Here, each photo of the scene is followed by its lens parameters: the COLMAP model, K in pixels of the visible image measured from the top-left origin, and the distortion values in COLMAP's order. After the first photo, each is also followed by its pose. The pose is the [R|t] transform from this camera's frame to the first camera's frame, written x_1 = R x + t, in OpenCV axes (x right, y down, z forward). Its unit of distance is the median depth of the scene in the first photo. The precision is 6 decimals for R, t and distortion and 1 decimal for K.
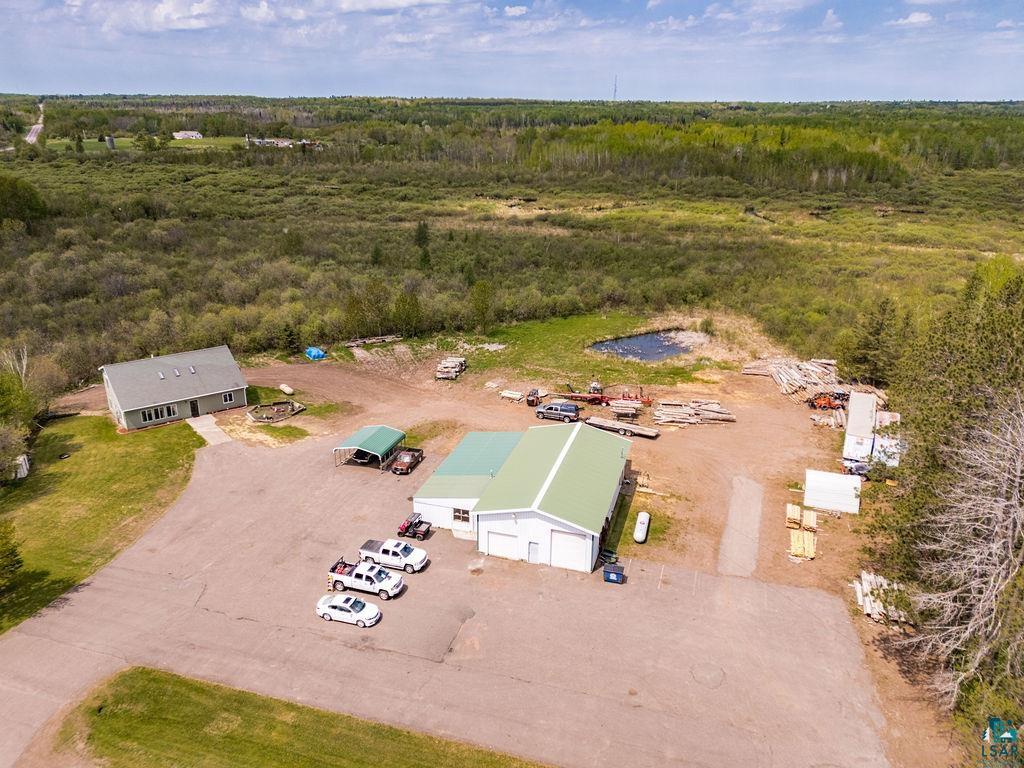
lens RADIAL K [[744.6, 0, 514.8], [0, 744.6, 384.3], [0, 0, 1]] dist [0.107940, -0.115399]
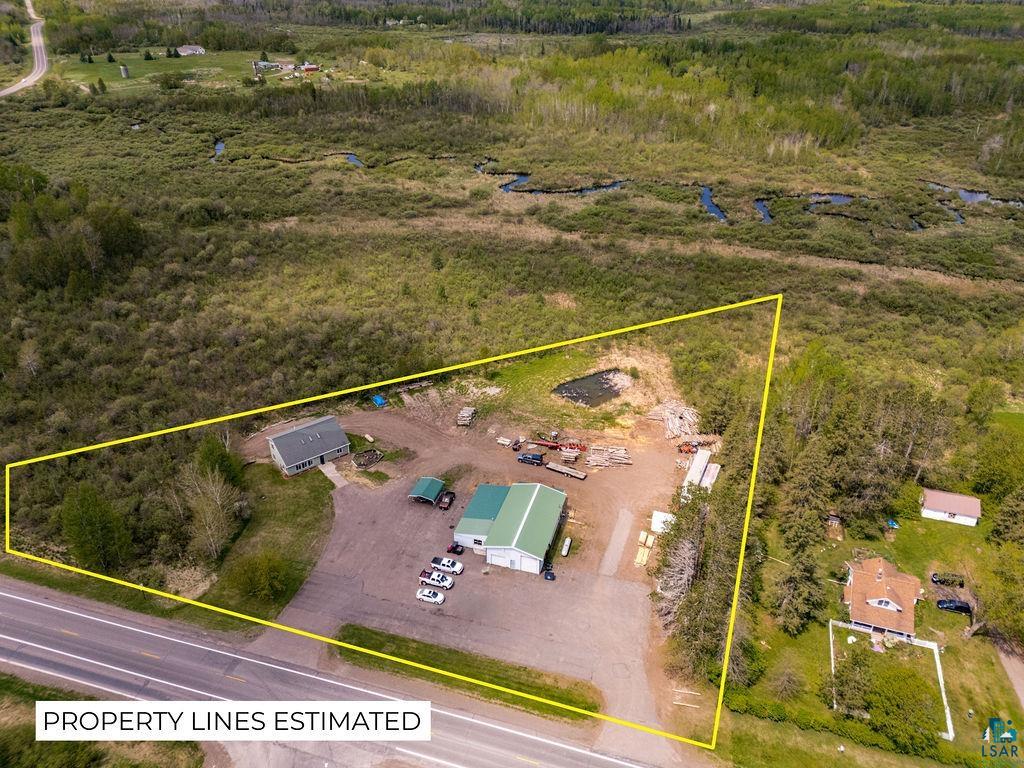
lens RADIAL K [[744.6, 0, 514.8], [0, 744.6, 384.3], [0, 0, 1]] dist [0.107940, -0.115399]
pose [[0.999993, -0.000728, 0.003596, 0.019387], [0.000110, 0.985594, 0.169129, -0.523659], [-0.003667, -0.169127, 0.985587, -0.827097]]
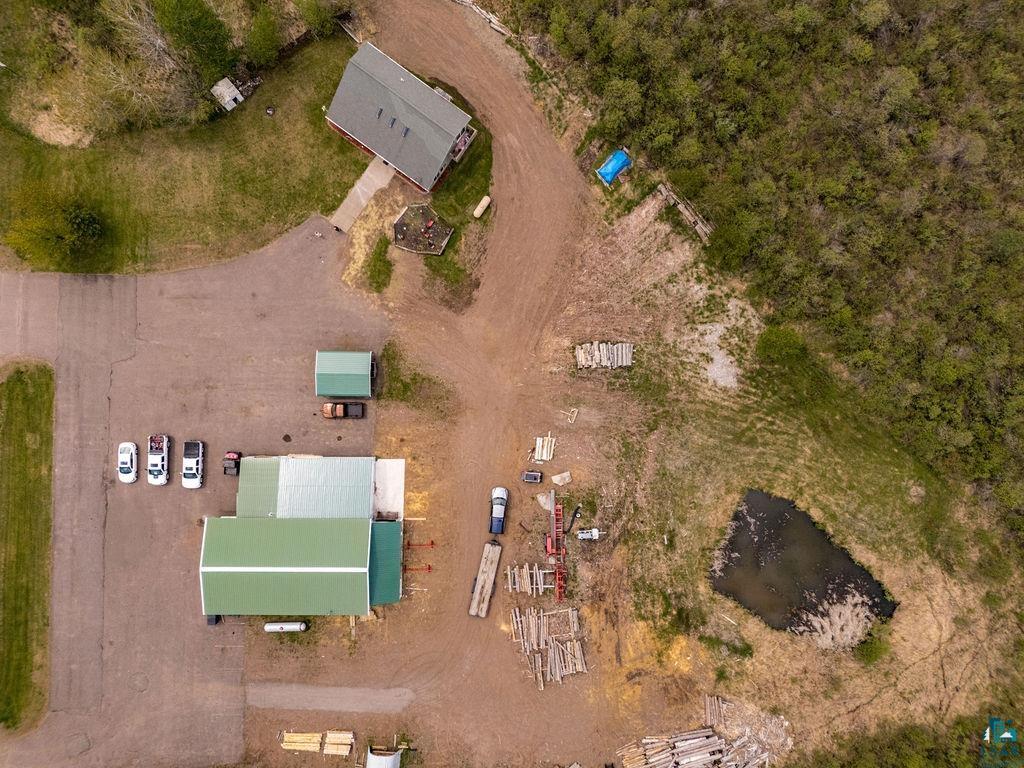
lens RADIAL K [[744.6, 0, 514.8], [0, 744.6, 384.3], [0, 0, 1]] dist [0.107940, -0.115399]
pose [[0.269270, 0.963060, -0.002915, -0.113884], [-0.349416, 0.100516, 0.931561, -1.094907], [0.897442, -0.249823, 0.363575, 0.874169]]
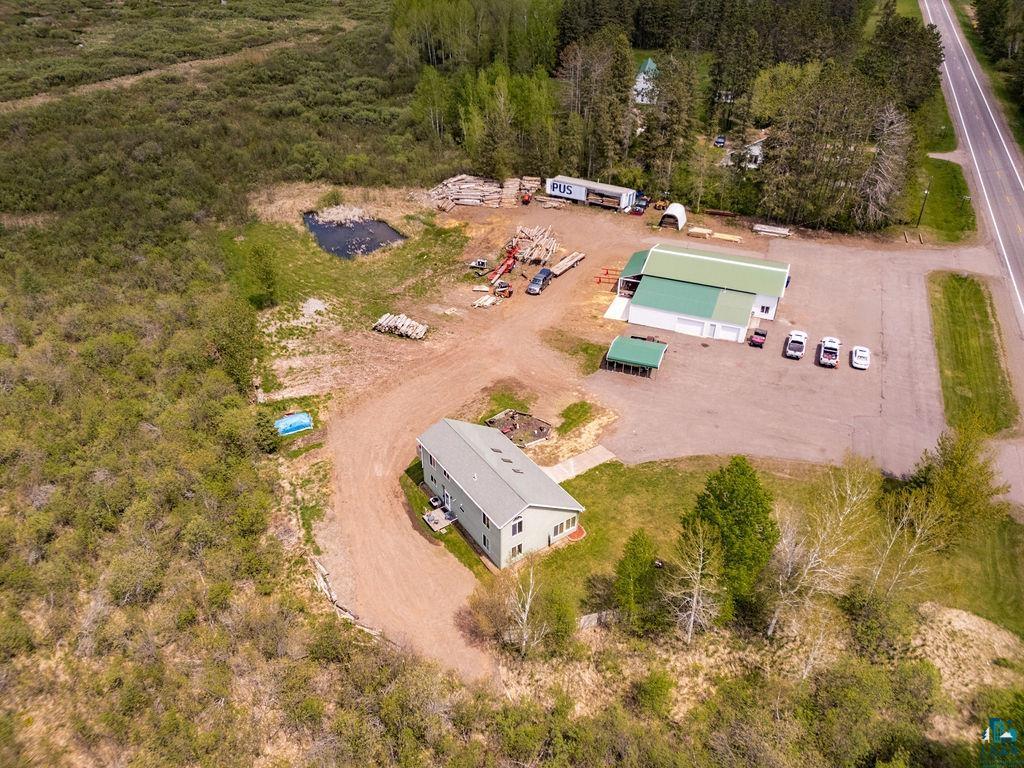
lens RADIAL K [[744.6, 0, 514.8], [0, 744.6, 384.3], [0, 0, 1]] dist [0.107940, -0.115399]
pose [[0.084621, -0.564130, 0.821338, -1.235059], [0.329545, 0.793753, 0.511231, -0.552537], [-0.940340, 0.227407, 0.253075, 0.957597]]
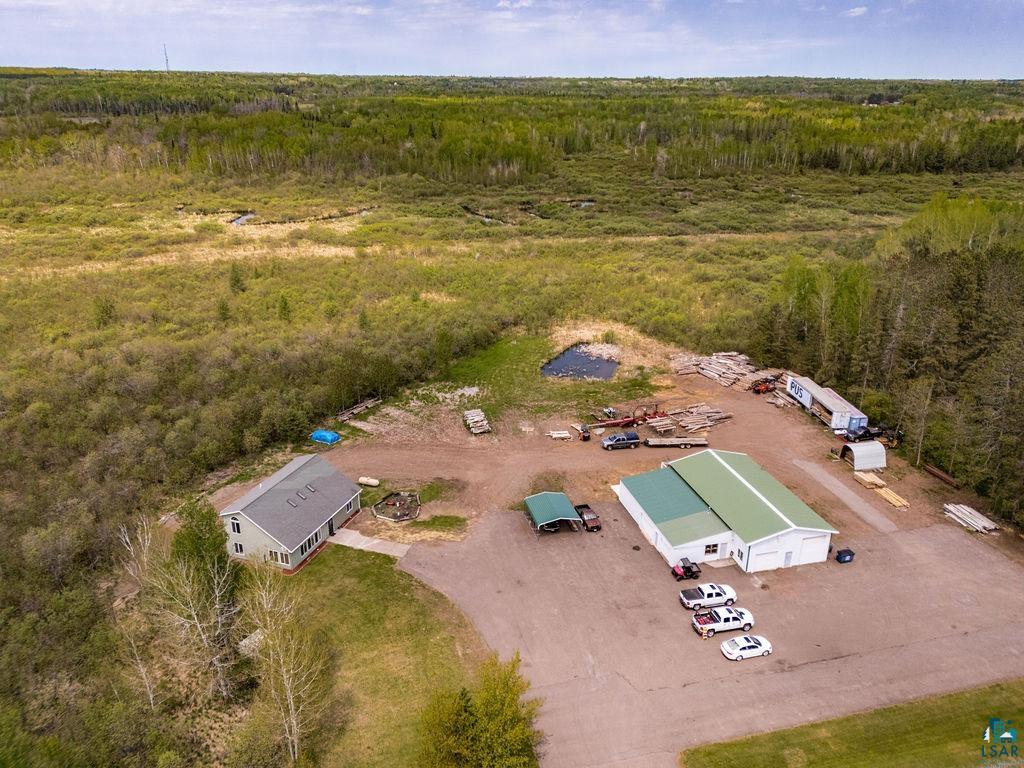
lens RADIAL K [[744.6, 0, 514.8], [0, 744.6, 384.3], [0, 0, 1]] dist [0.107940, -0.115399]
pose [[0.855420, -0.196077, 0.479386, -0.781060], [0.179138, 0.980454, 0.081365, -0.218649], [-0.485969, 0.016275, 0.873824, 0.061673]]
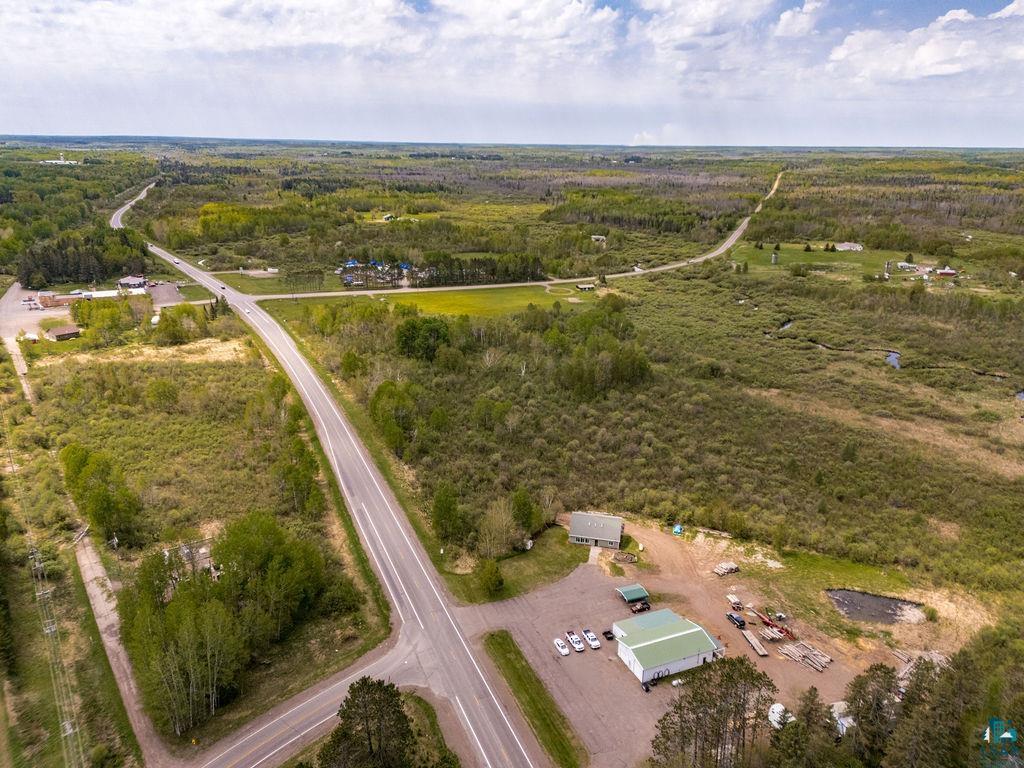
lens RADIAL K [[744.6, 0, 514.8], [0, 744.6, 384.3], [0, 0, 1]] dist [0.107940, -0.115399]
pose [[0.641776, 0.233319, -0.730538, 1.186282], [-0.270990, 0.960136, 0.068584, -0.635387], [0.717418, 0.153953, 0.679419, -0.986936]]
